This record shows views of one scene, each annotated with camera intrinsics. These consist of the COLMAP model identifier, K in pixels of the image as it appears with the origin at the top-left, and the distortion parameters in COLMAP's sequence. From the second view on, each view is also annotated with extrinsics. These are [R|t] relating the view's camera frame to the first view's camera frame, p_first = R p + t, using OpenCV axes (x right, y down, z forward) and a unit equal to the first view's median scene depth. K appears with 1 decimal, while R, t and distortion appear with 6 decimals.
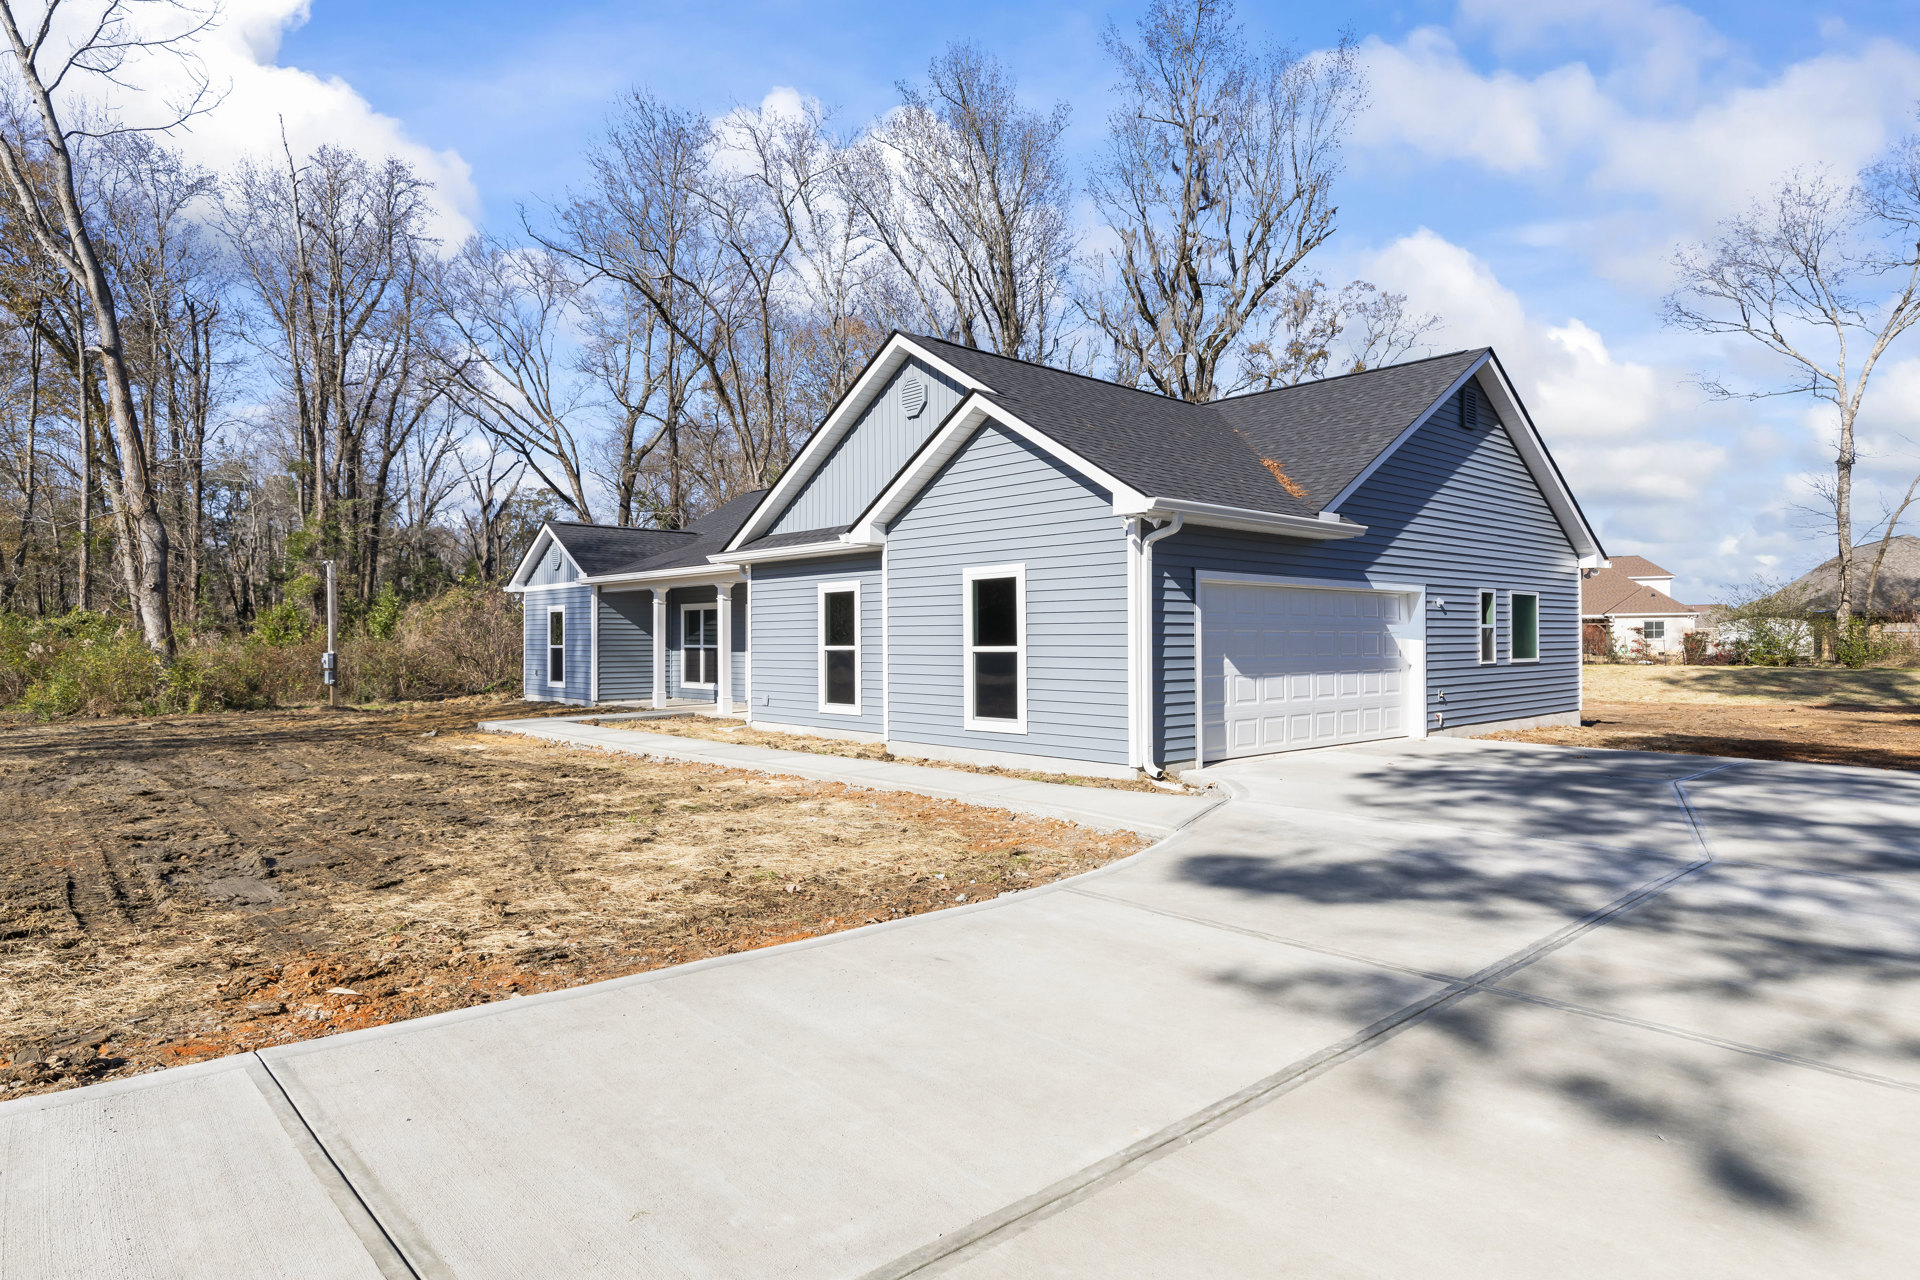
lens RADIAL K [[1095.6, 0, 960.0], [0, 1095.6, 640.0], [0, 0, 1]] dist [-0.000007, -0.000091]
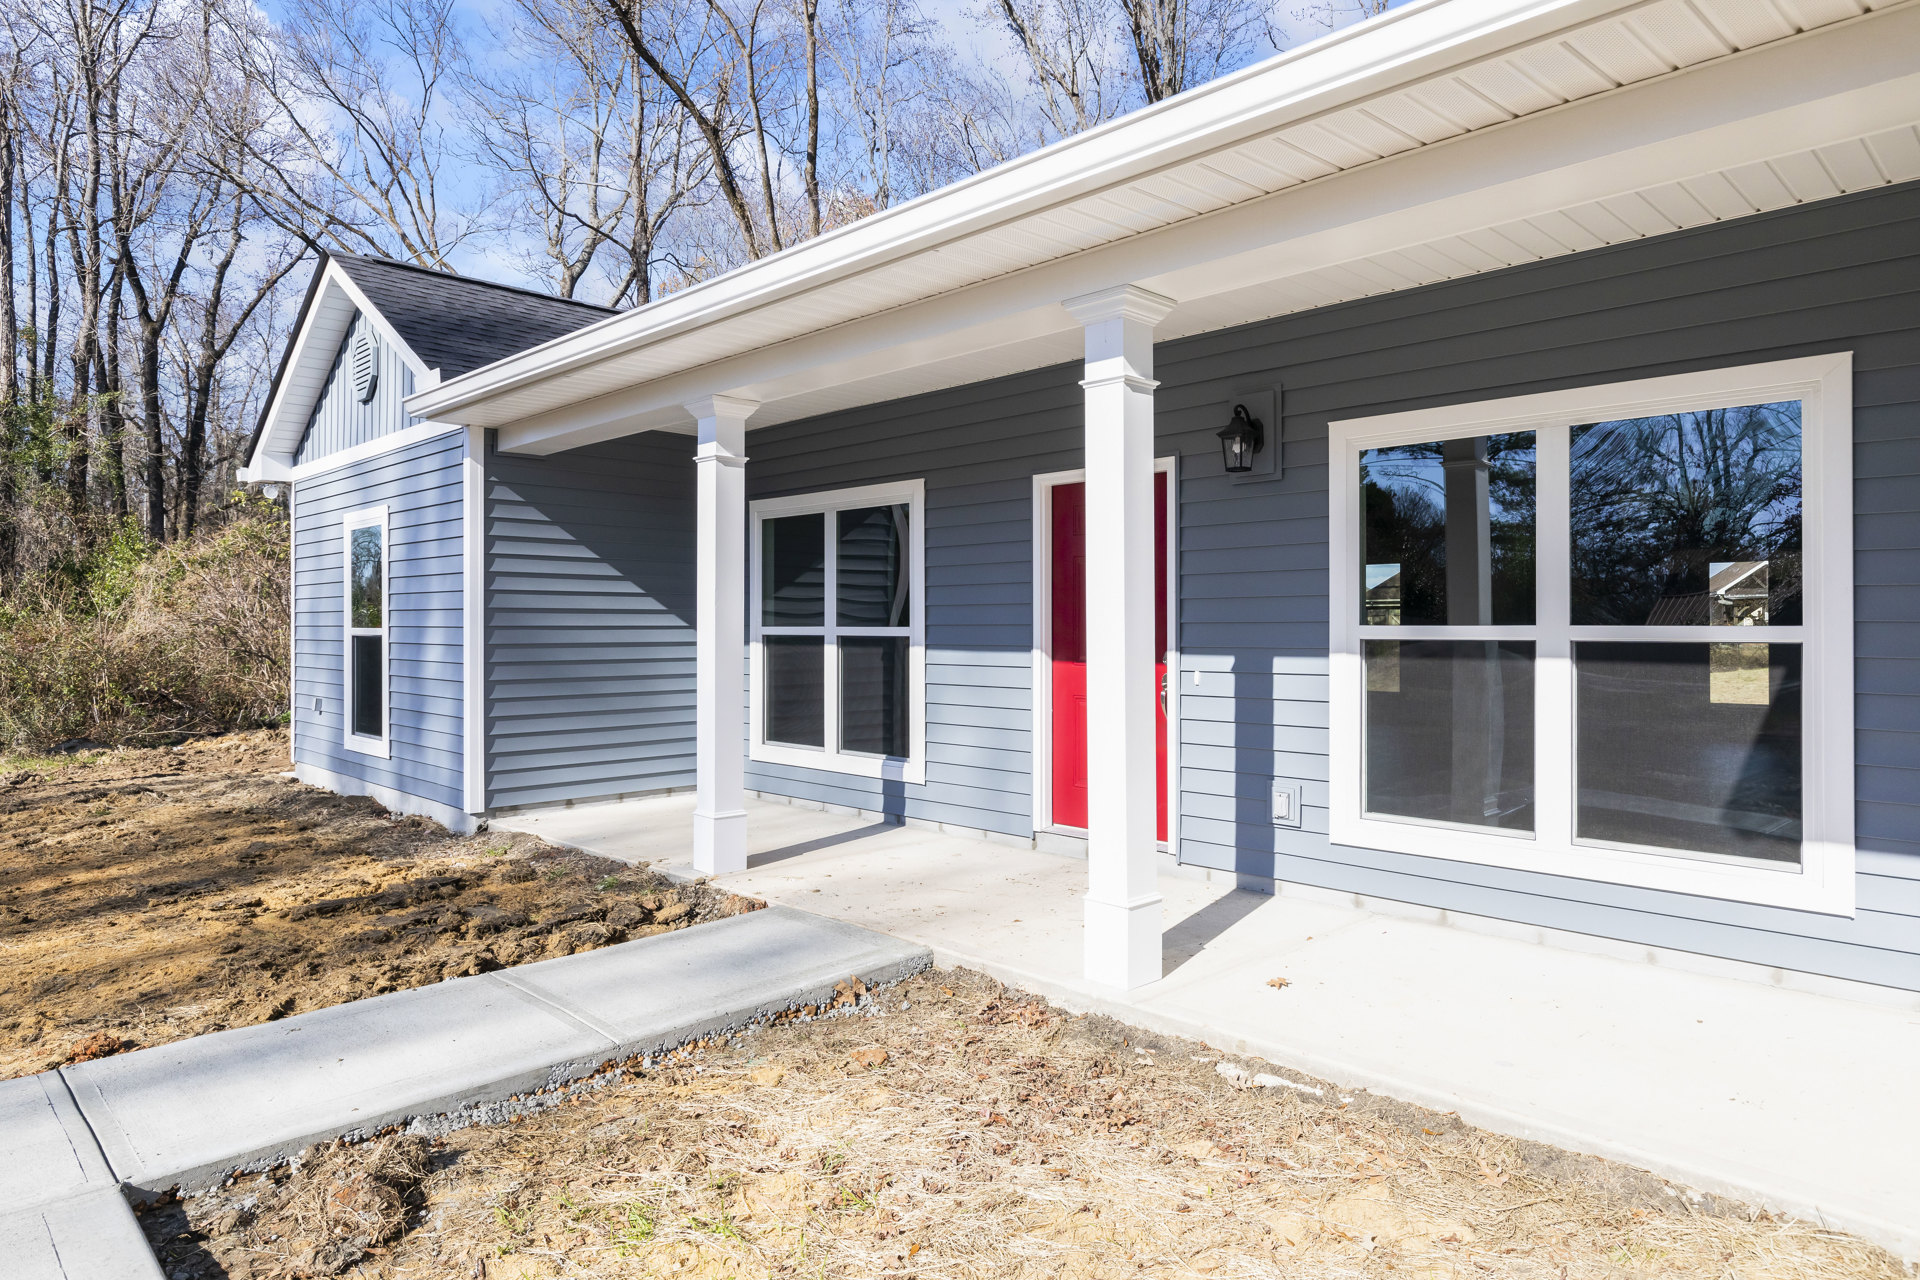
lens RADIAL K [[1214.6, 0, 960.0], [0, 1214.6, 640.0], [0, 0, 1]] dist [0.000881, 0.000456]
pose [[0.999703, 0.001435, 0.024337, -0.207779], [-0.001715, 0.999932, 0.011496, 0.004185], [-0.024319, -0.011534, 0.999638, 0.660367]]
